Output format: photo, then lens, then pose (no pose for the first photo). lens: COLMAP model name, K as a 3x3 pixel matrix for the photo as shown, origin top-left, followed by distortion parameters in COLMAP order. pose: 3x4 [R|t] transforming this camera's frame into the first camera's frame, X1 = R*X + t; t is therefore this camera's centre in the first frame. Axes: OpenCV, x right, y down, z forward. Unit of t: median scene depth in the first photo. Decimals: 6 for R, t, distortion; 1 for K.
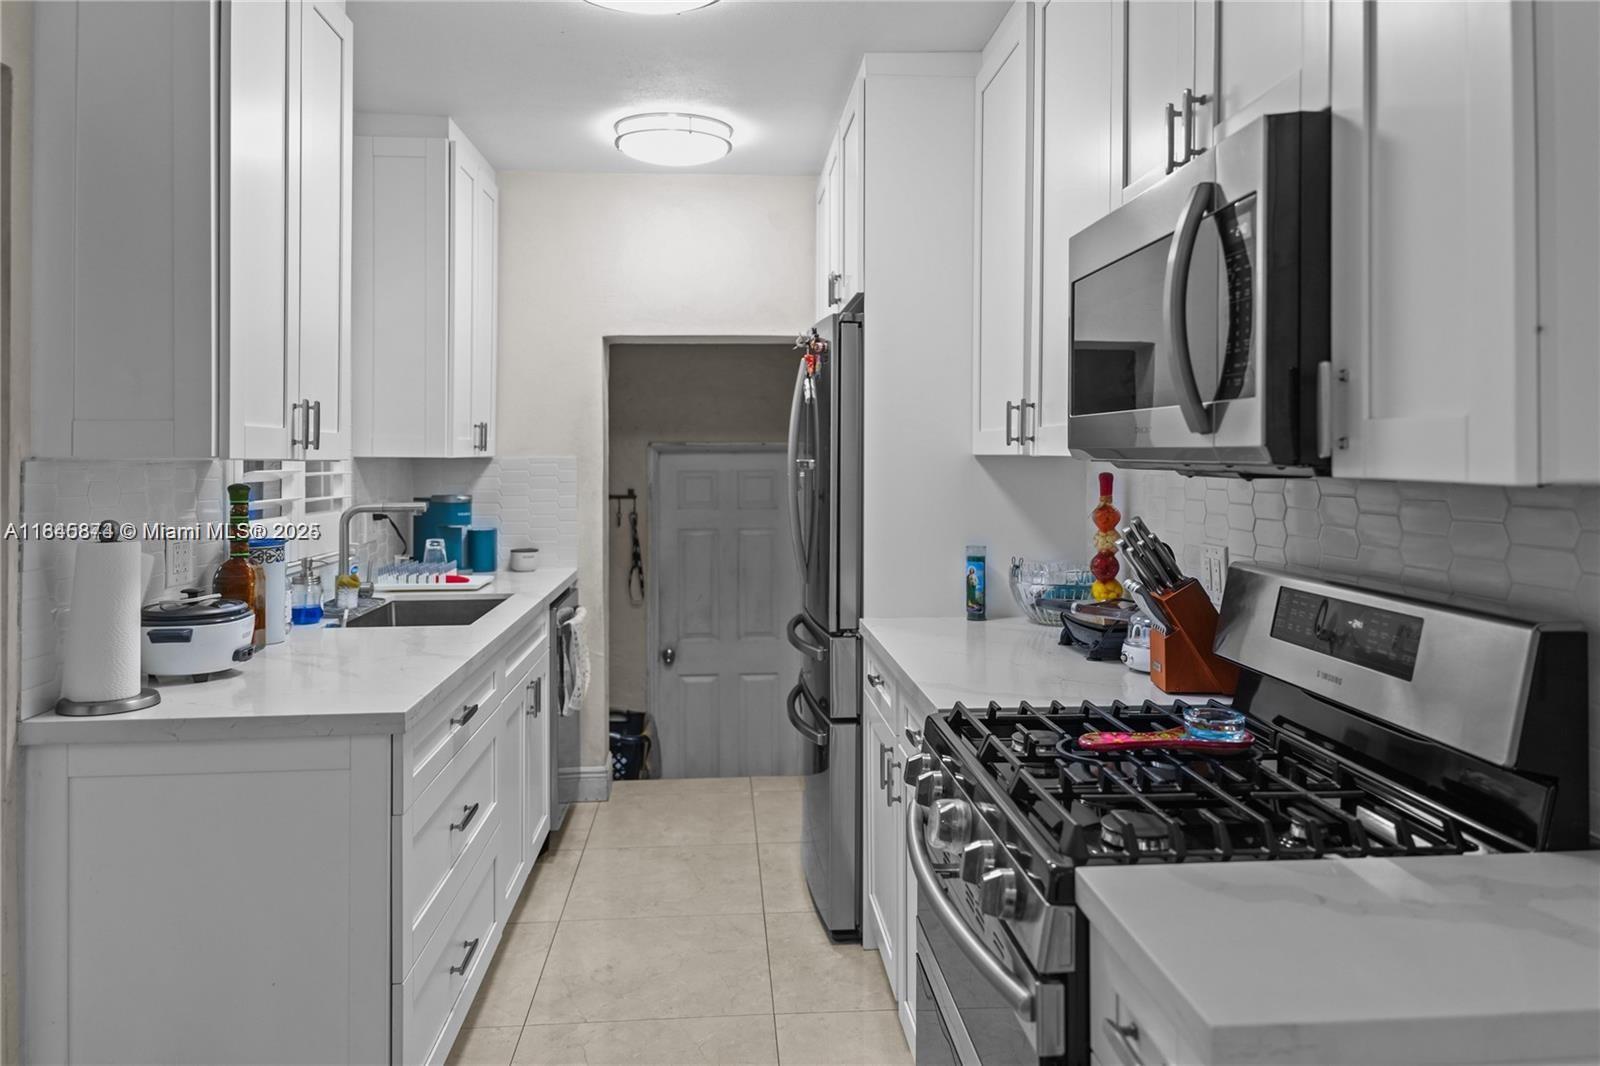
lens RADIAL K [[1113.3, 0, 797.9], [0, 1113.3, 577.7], [0, 0, 1]] dist [-0.003857, -0.000529]
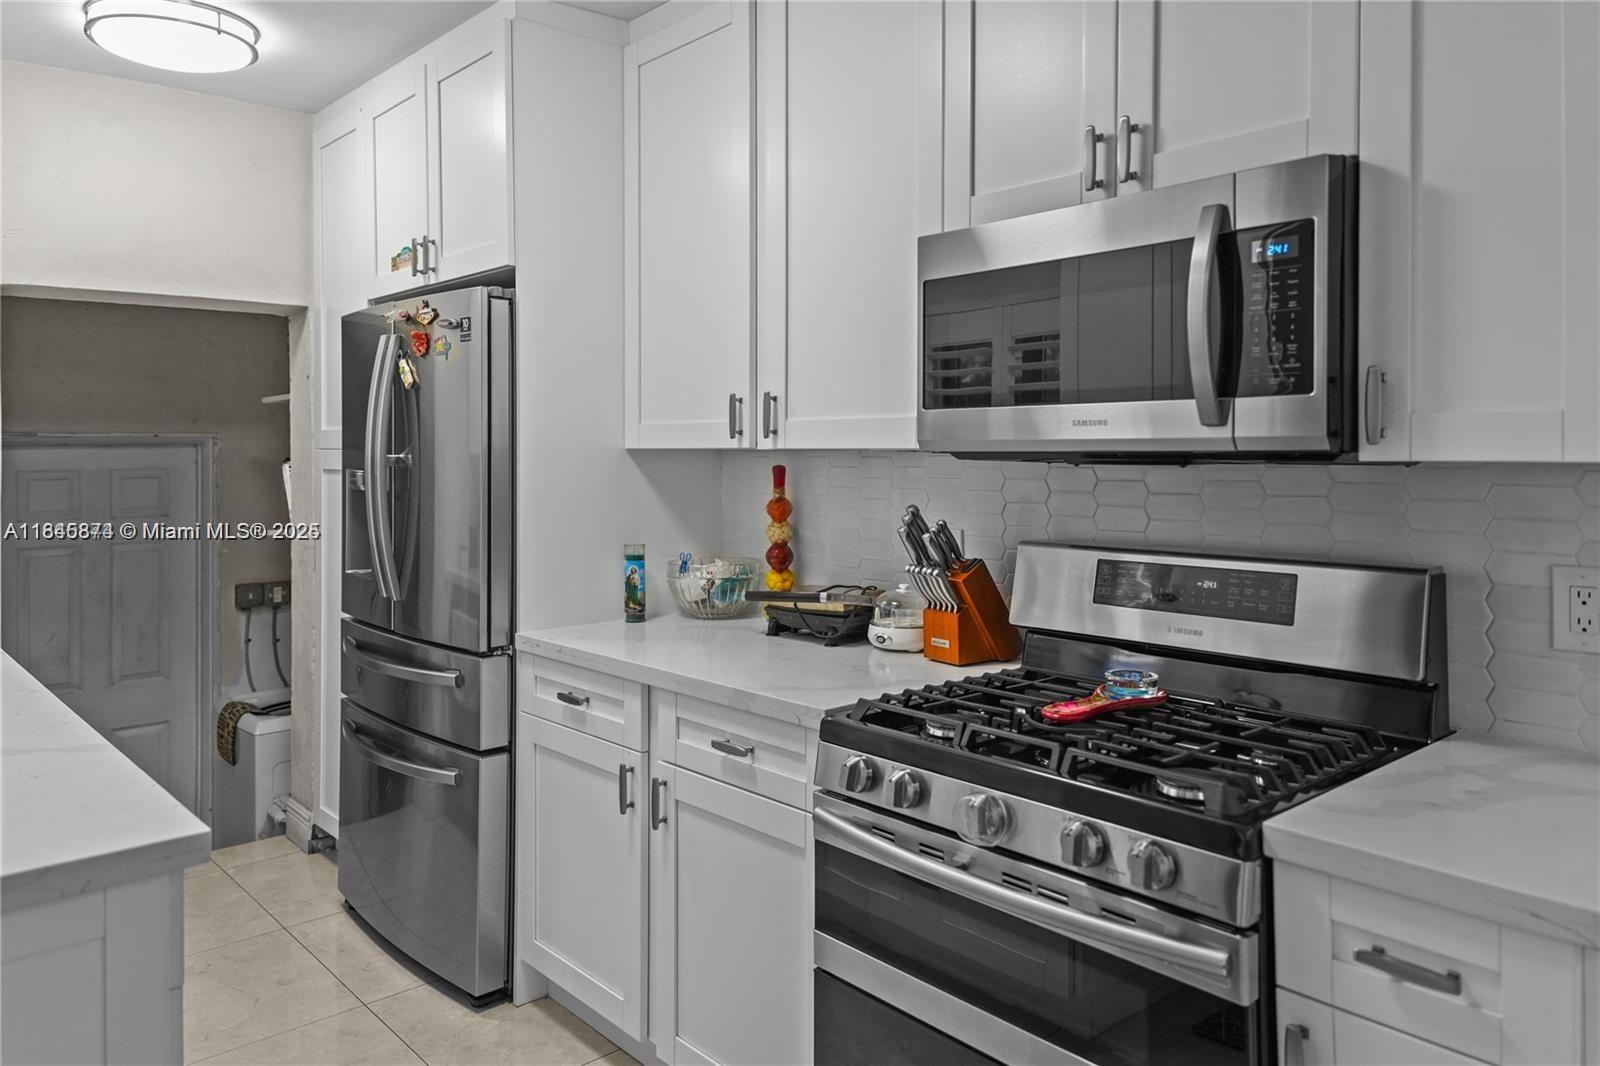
lens RADIAL K [[1104.4, 0, 801.1], [0, 1104.4, 568.8], [0, 0, 1]] dist [0.048863, 0.001481]
pose [[0.789271, -0.067538, 0.610319, -0.308329], [0.070311, 0.997336, 0.019438, -0.015913], [-0.610006, 0.027570, 0.791917, 0.163556]]
